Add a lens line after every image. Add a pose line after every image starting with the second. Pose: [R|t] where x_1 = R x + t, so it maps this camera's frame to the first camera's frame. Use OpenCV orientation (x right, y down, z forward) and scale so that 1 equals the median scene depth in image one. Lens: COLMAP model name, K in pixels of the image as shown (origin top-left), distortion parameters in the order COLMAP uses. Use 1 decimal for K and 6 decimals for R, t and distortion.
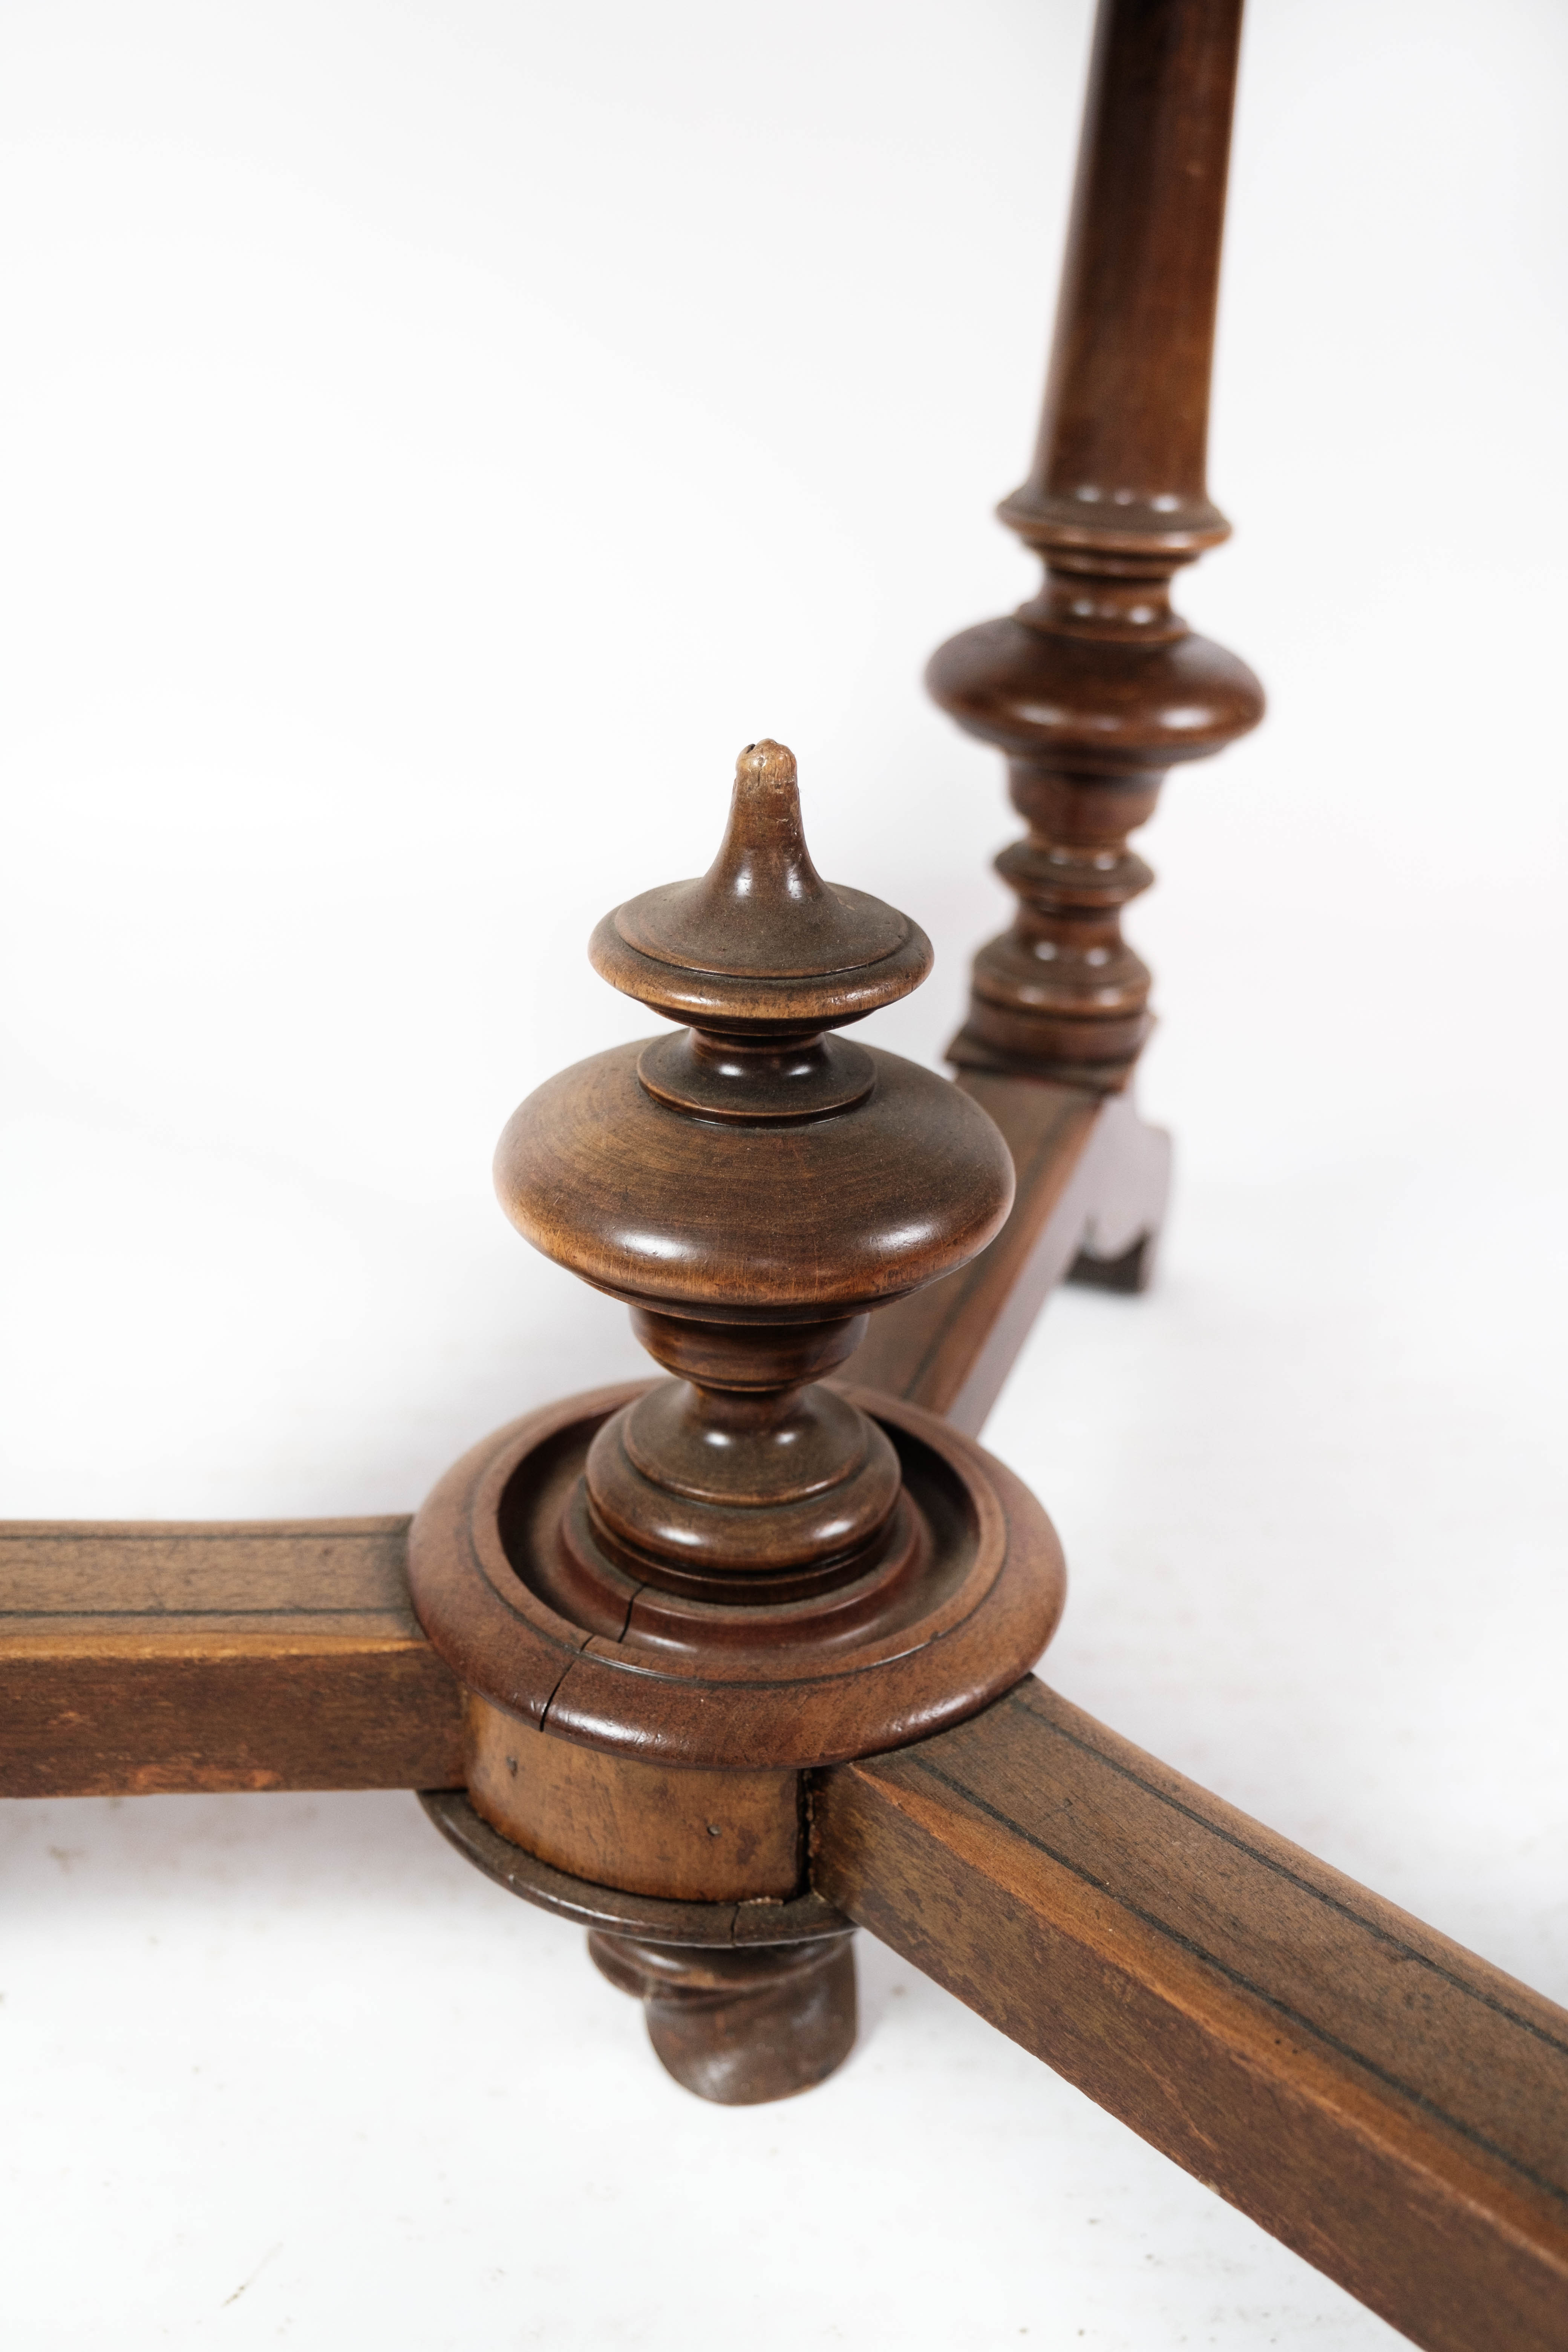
lens RADIAL K [[2467.2, 0, 822.4], [0, 2467.2, 1222.2], [0, 0, 1]] dist [-0.005101, 0.000000]
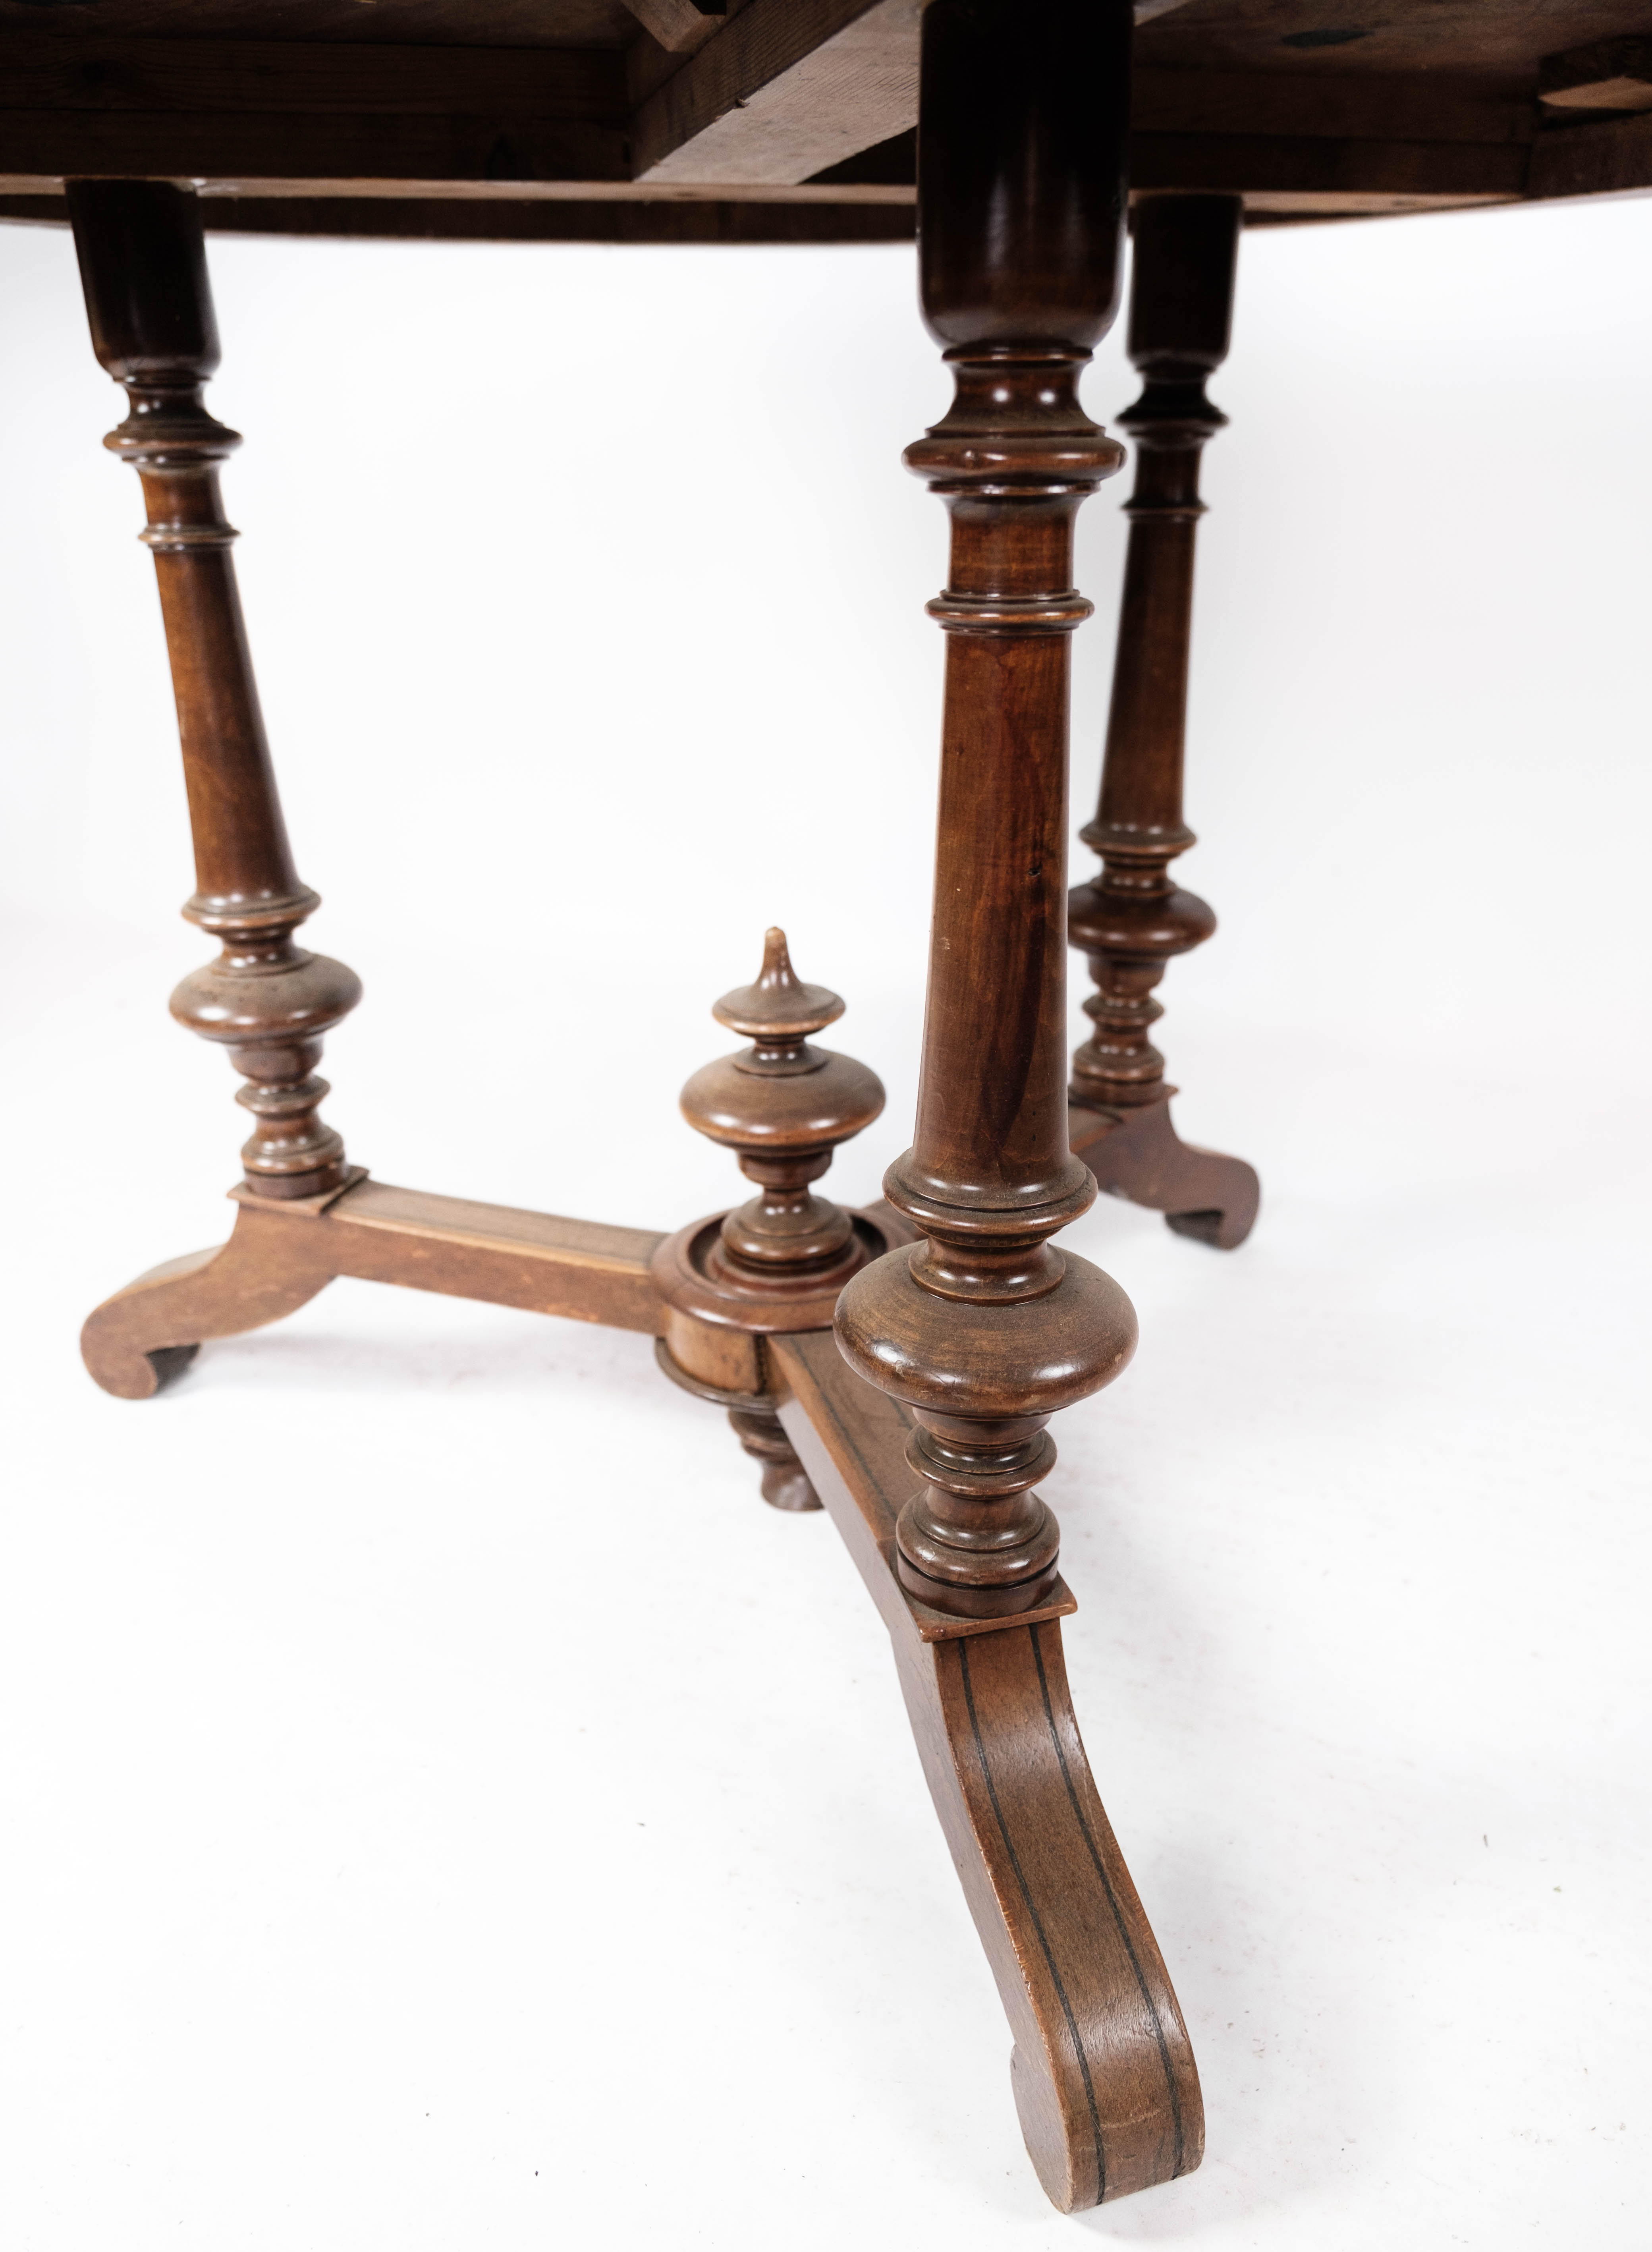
lens RADIAL K [[1709.9, 0, 830.4], [0, 1709.9, 1248.5], [0, 0, 1]] dist [-0.015546, -0.001633]
pose [[0.896680, 0.140370, -0.419835, 0.740520], [-0.143635, 0.989339, 0.024006, 0.077042], [0.418729, 0.038777, 0.907283, -0.517379]]
